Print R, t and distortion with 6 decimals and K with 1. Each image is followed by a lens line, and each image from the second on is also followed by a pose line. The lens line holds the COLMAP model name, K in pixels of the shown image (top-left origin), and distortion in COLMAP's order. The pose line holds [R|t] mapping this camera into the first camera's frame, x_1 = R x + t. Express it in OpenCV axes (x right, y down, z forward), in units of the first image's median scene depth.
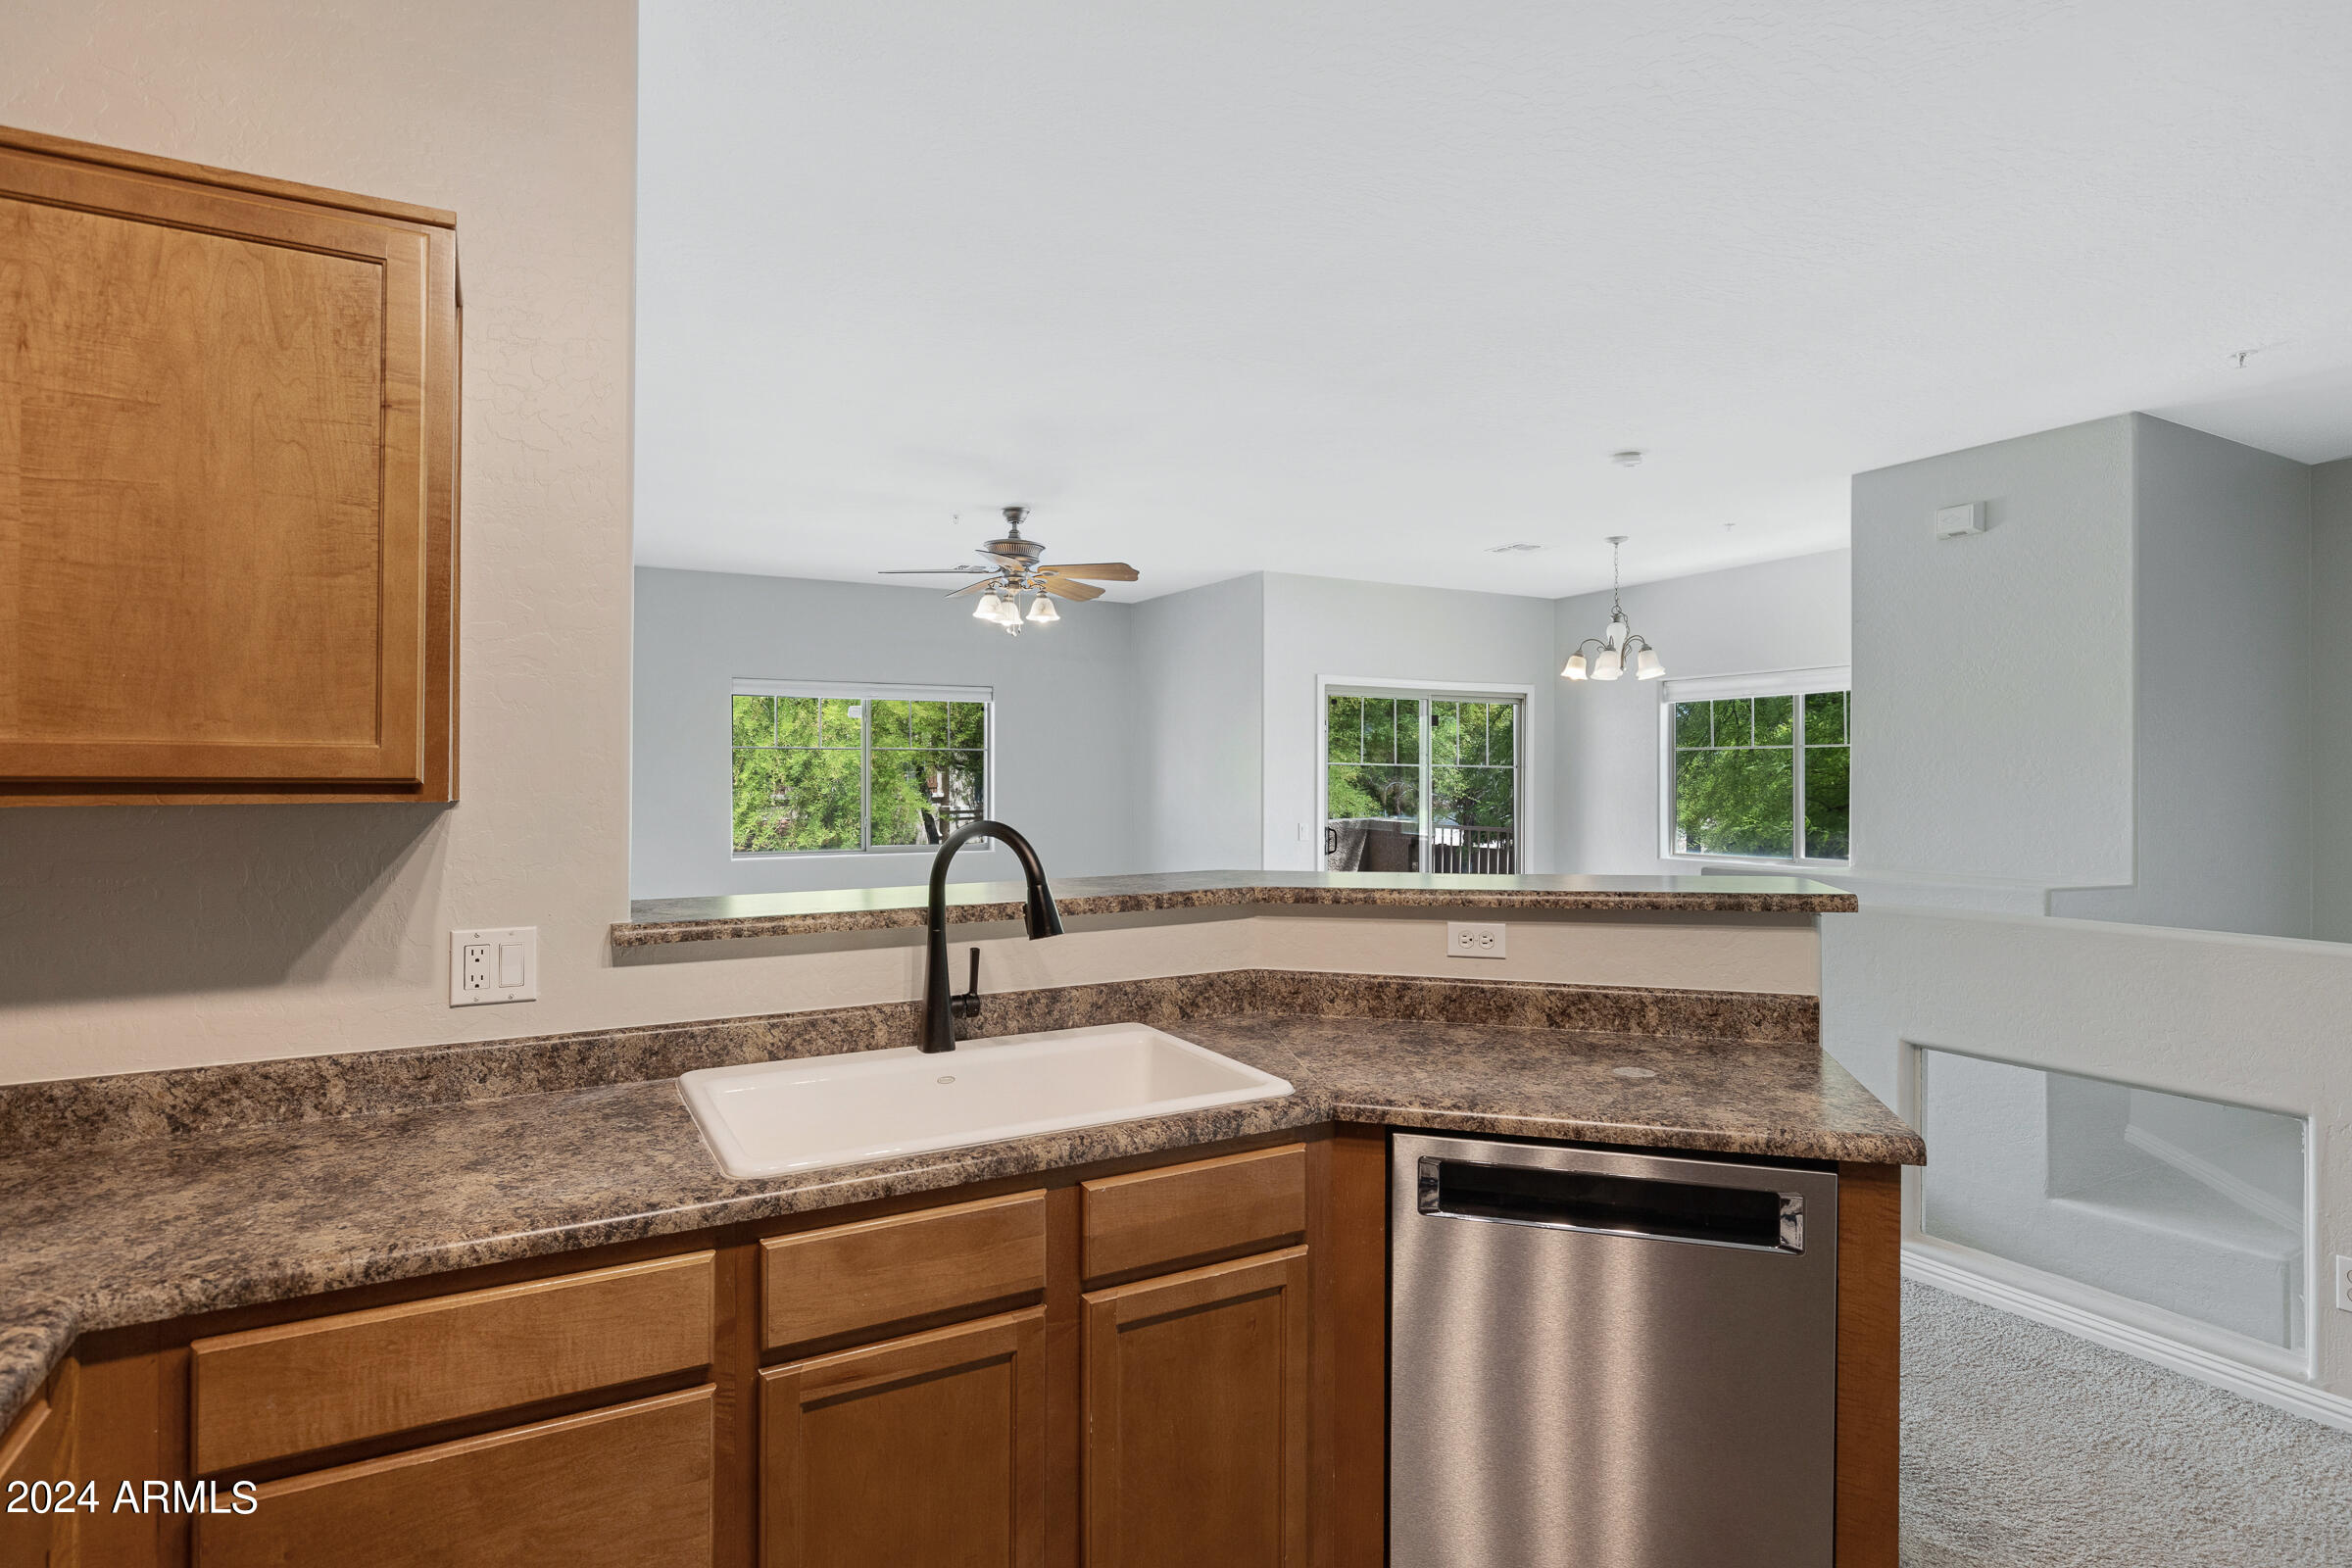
lens RADIAL K [[1195.3, 0, 1184.3], [0, 1195.3, 782.2], [0, 0, 1]] dist [0.016869, 0.000516]
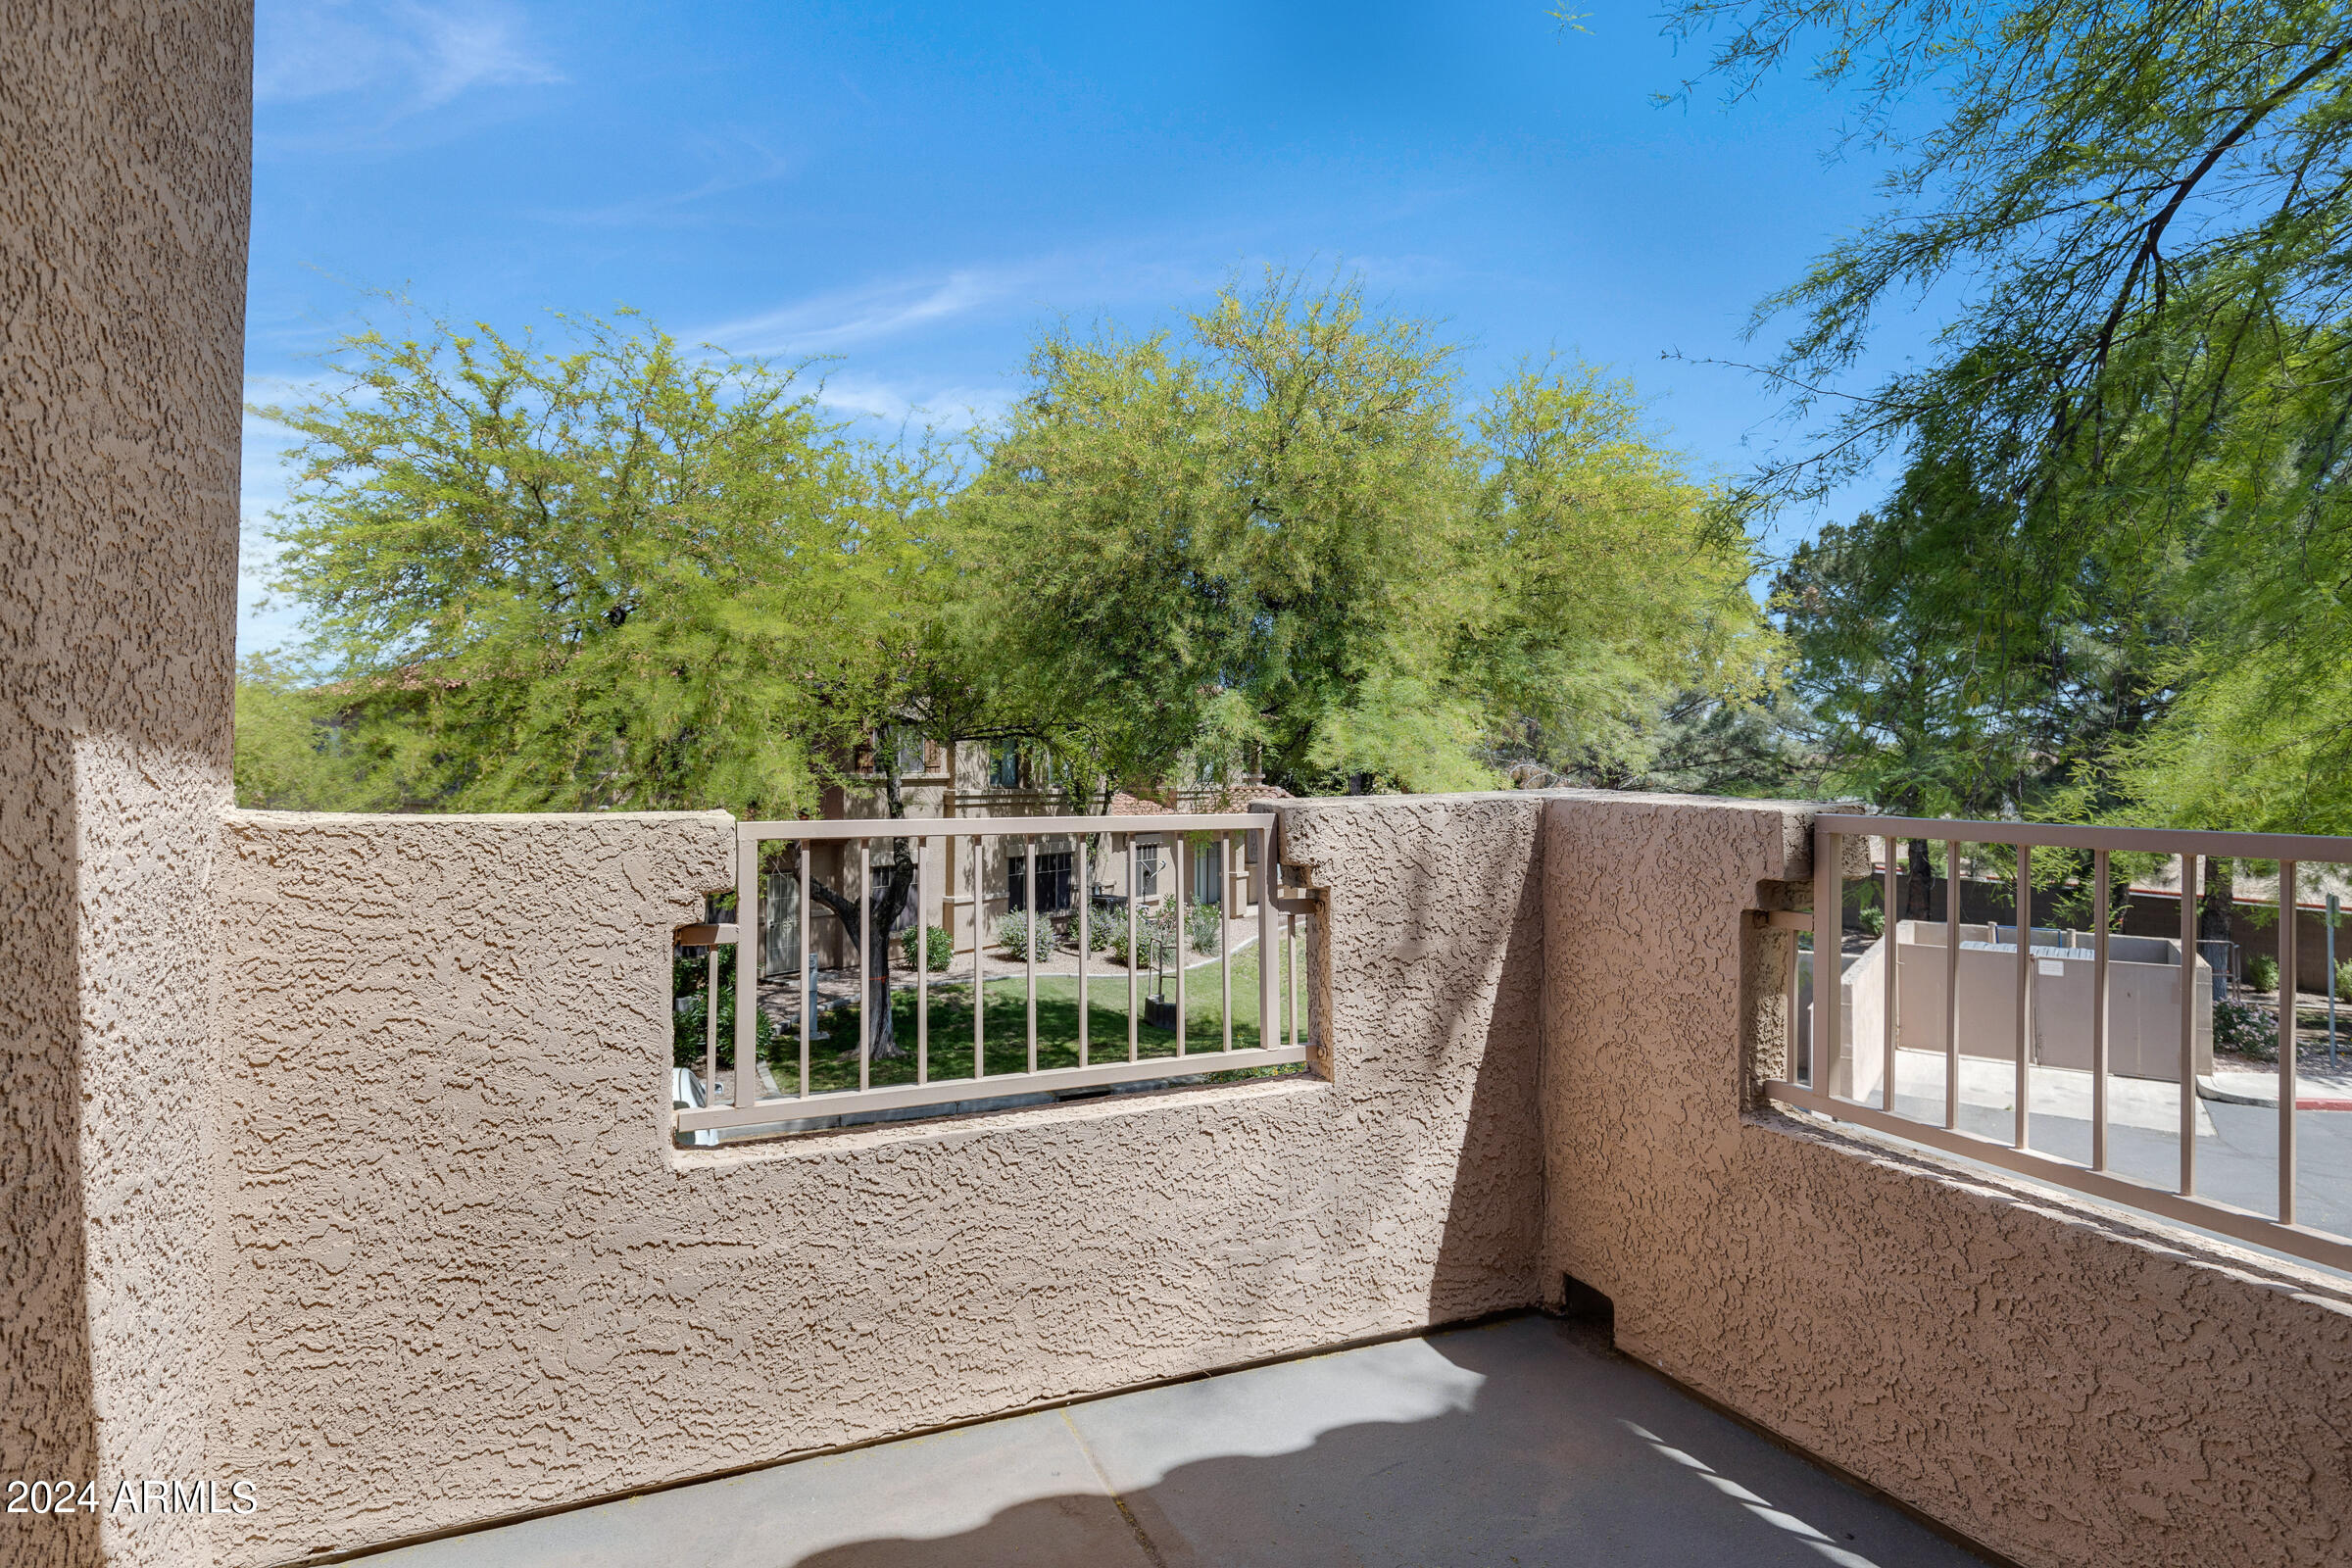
lens RADIAL K [[1066.4, 0, 1175.5], [0, 1066.4, 773.8], [0, 0, 1]] dist [0.004853, 0.000164]
pose [[0.994639, 0.005433, -0.103265, 0.139996], [-0.005725, 0.999980, -0.002527, 0.038353], [0.103249, 0.003105, 0.994651, 1.056066]]
